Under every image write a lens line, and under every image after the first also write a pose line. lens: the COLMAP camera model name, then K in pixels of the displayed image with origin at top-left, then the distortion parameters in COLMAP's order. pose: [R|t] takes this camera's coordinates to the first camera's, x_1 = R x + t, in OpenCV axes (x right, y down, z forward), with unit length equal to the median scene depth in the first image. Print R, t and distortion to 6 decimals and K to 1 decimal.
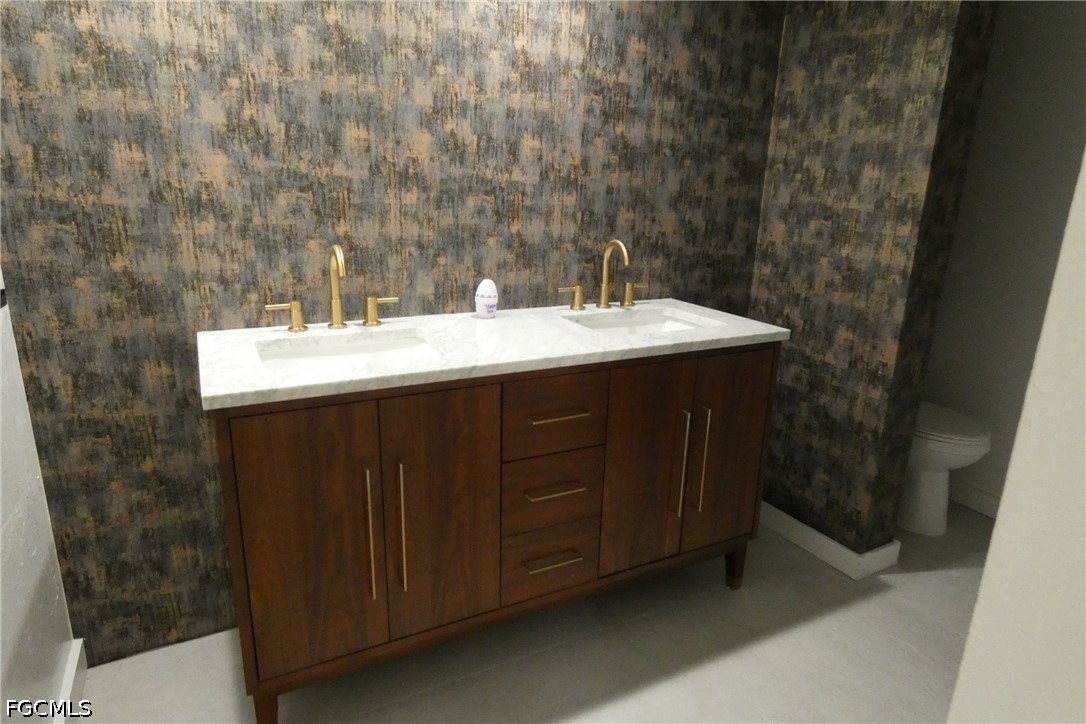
lens RADIAL K [[655.5, 0, 543.0], [0, 655.5, 361.9], [0, 0, 1]] dist [-0.005301, 0.003163]
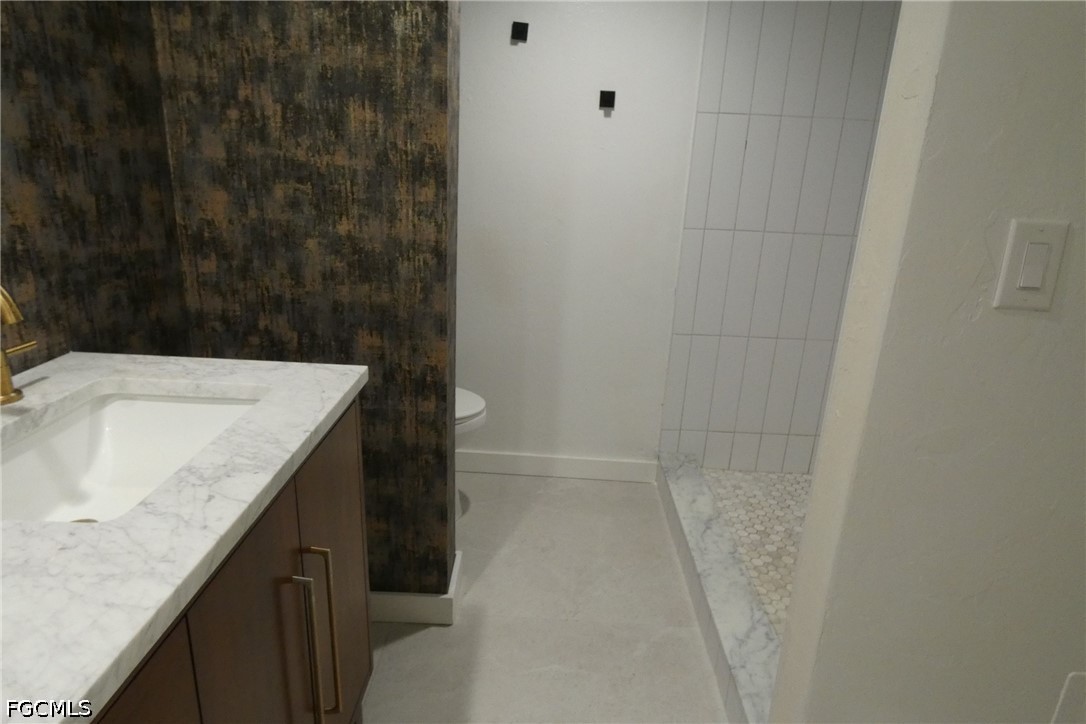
lens RADIAL K [[655.5, 0, 541.9], [0, 655.5, 364.8], [0, 0, 1]] dist [-0.005301, 0.003163]
pose [[0.486406, -0.282177, 0.826914, -0.053225], [0.205585, 0.956805, 0.205572, -0.119526], [-0.849202, 0.070009, 0.523406, 0.430783]]
